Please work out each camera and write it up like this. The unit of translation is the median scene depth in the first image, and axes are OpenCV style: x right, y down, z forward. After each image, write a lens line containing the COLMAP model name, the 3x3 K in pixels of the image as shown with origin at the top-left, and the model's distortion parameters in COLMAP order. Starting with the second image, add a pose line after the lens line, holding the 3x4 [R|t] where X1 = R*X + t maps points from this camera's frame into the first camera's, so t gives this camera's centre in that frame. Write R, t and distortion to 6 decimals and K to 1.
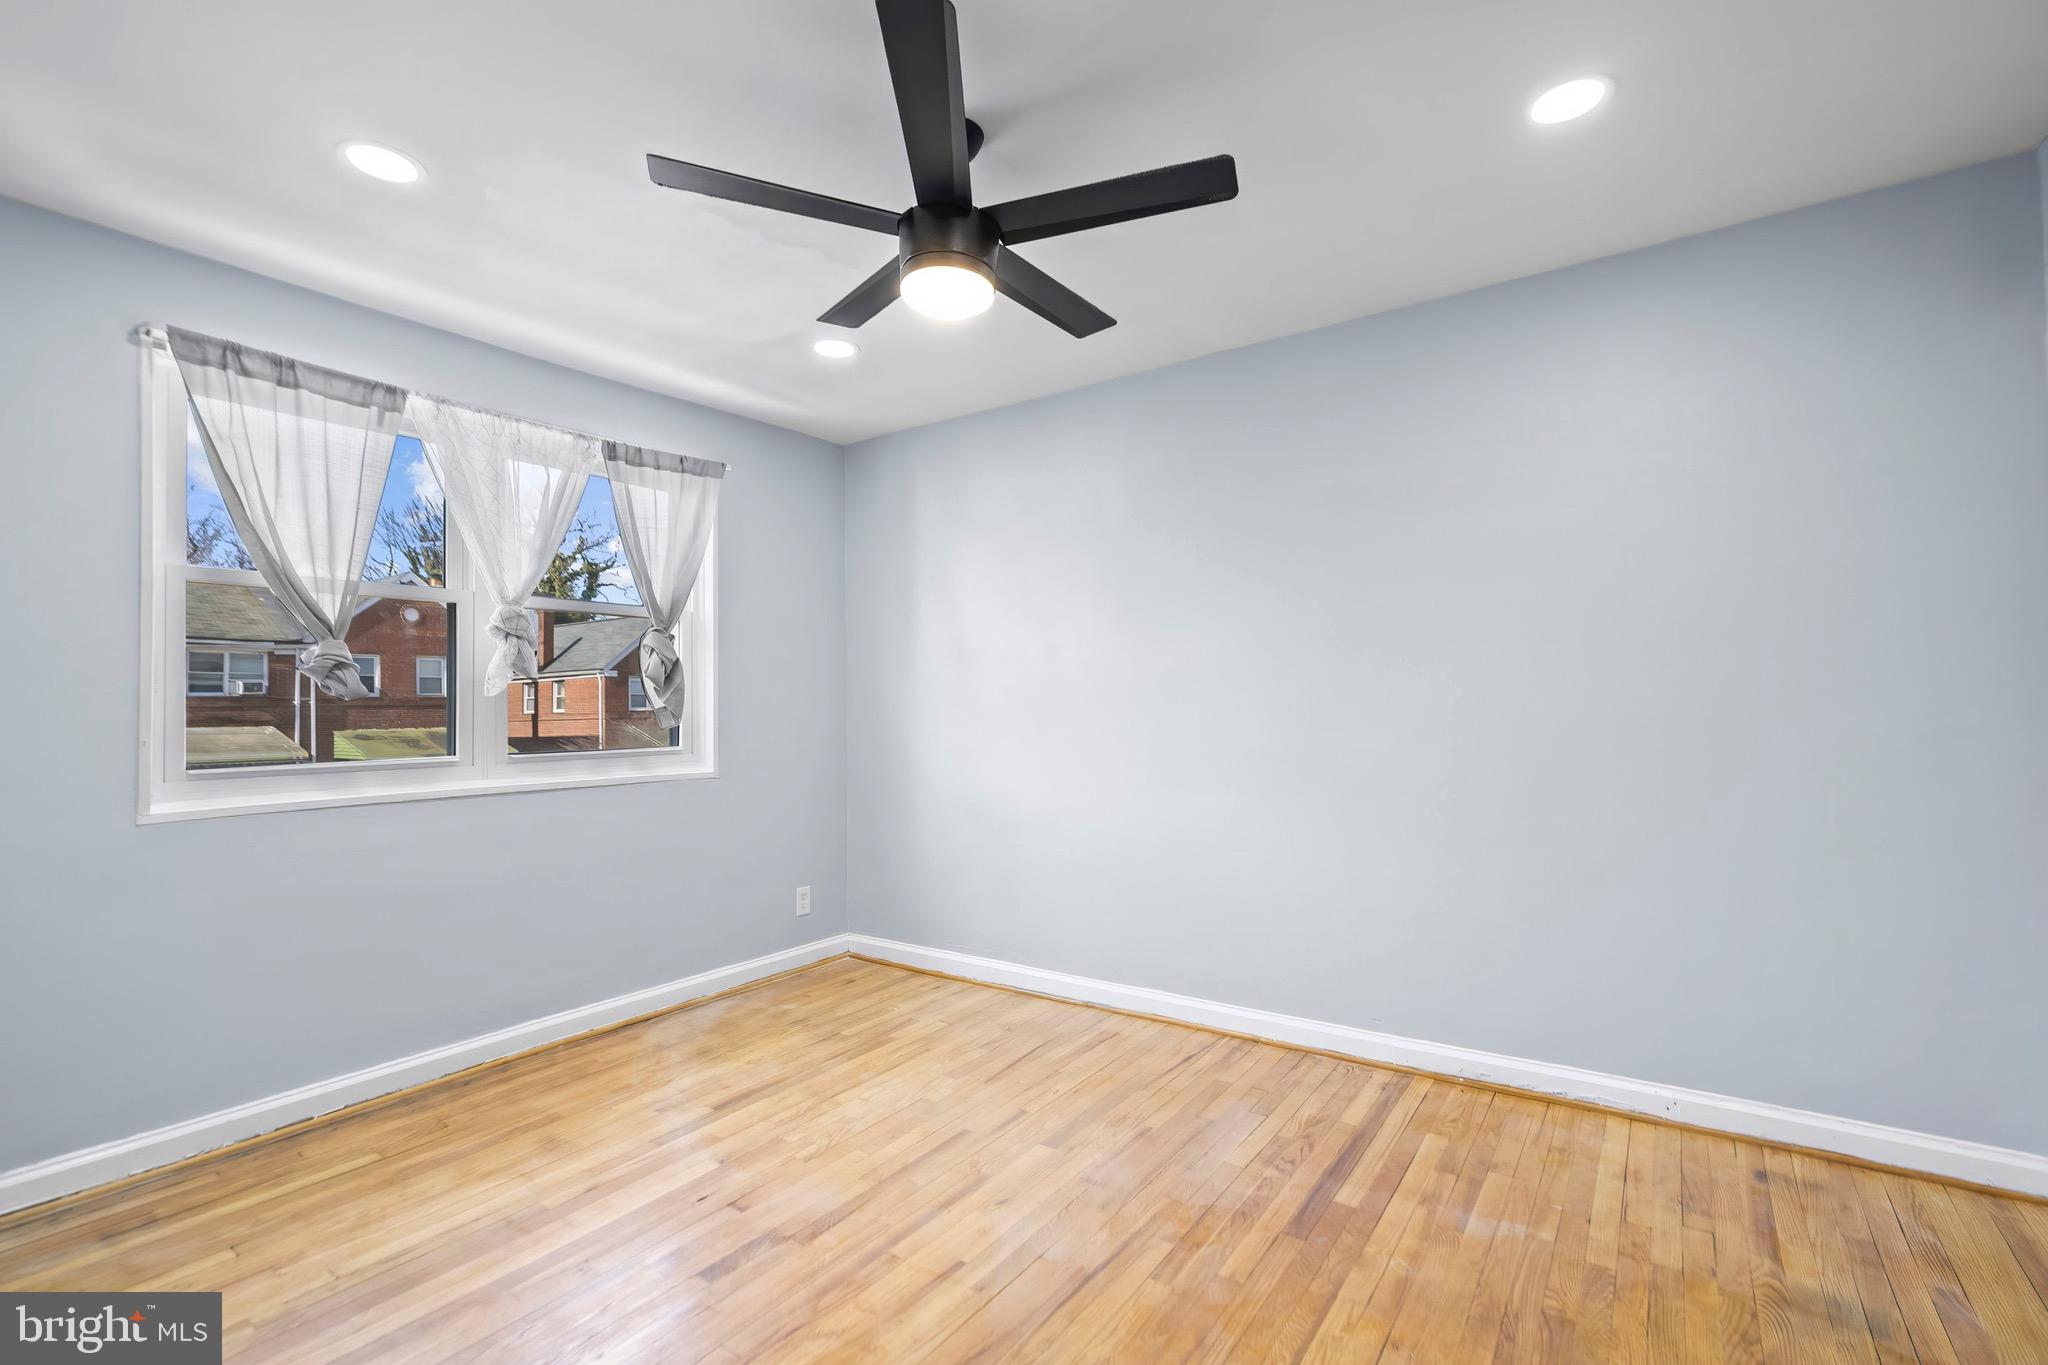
lens RADIAL K [[937.9, 0, 1012.1], [0, 937.9, 681.8], [0, 0, 1]] dist [-0.001809, 0.003415]
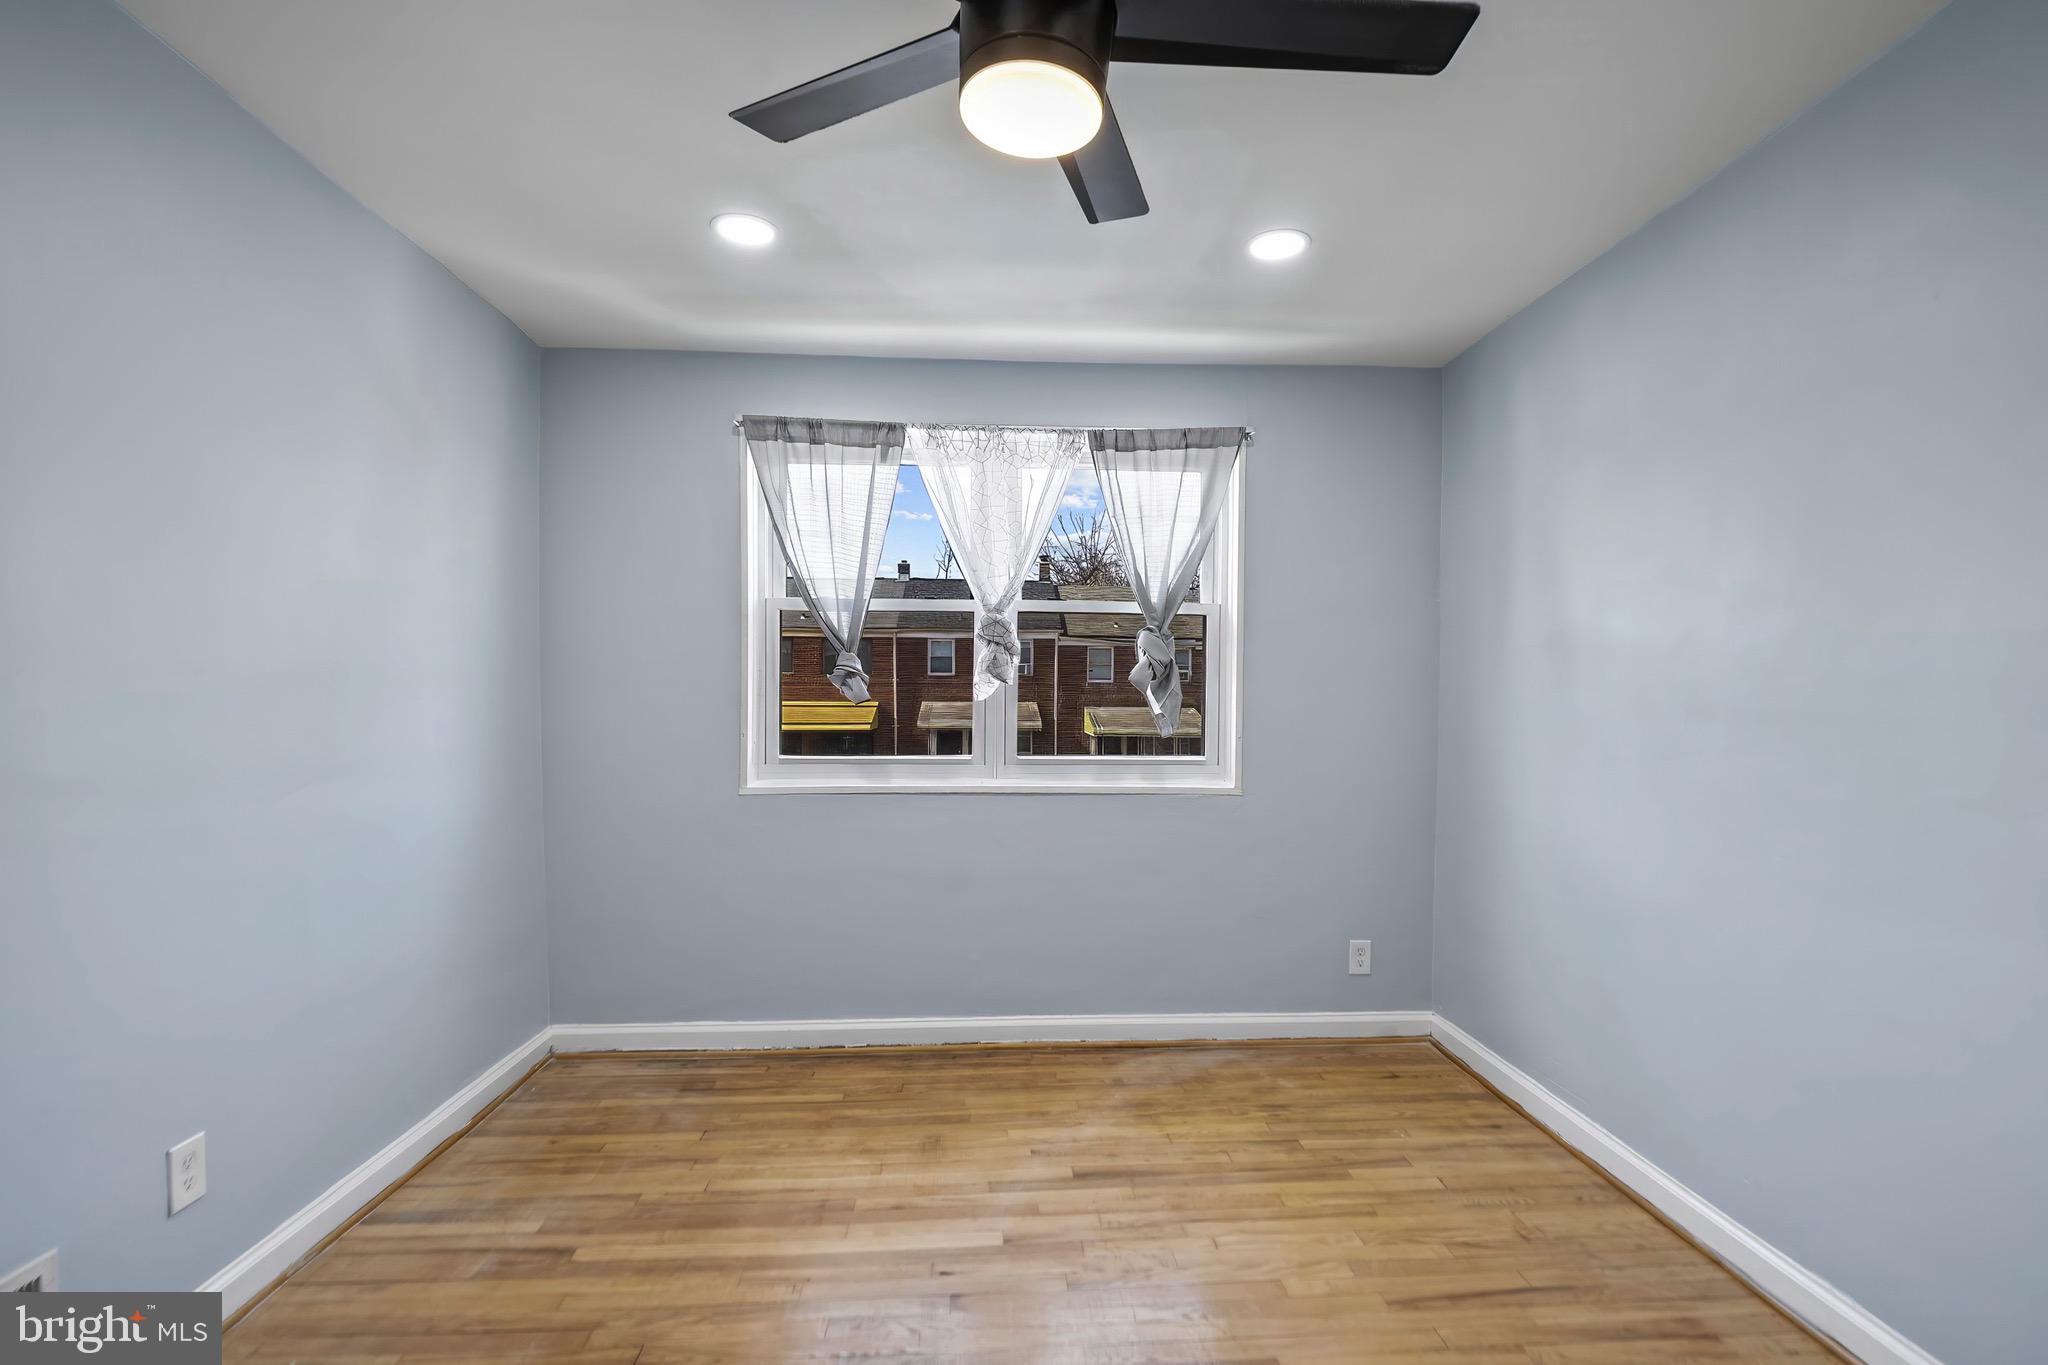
lens RADIAL K [[937.9, 0, 1052.1], [0, 937.9, 709.3], [0, 0, 1]] dist [-0.001809, 0.003415]
pose [[0.625277, 0.022597, -0.780075, 0.317242], [0.008004, 0.999342, 0.035365, -0.011257], [0.780361, -0.028356, 0.624685, 0.410271]]
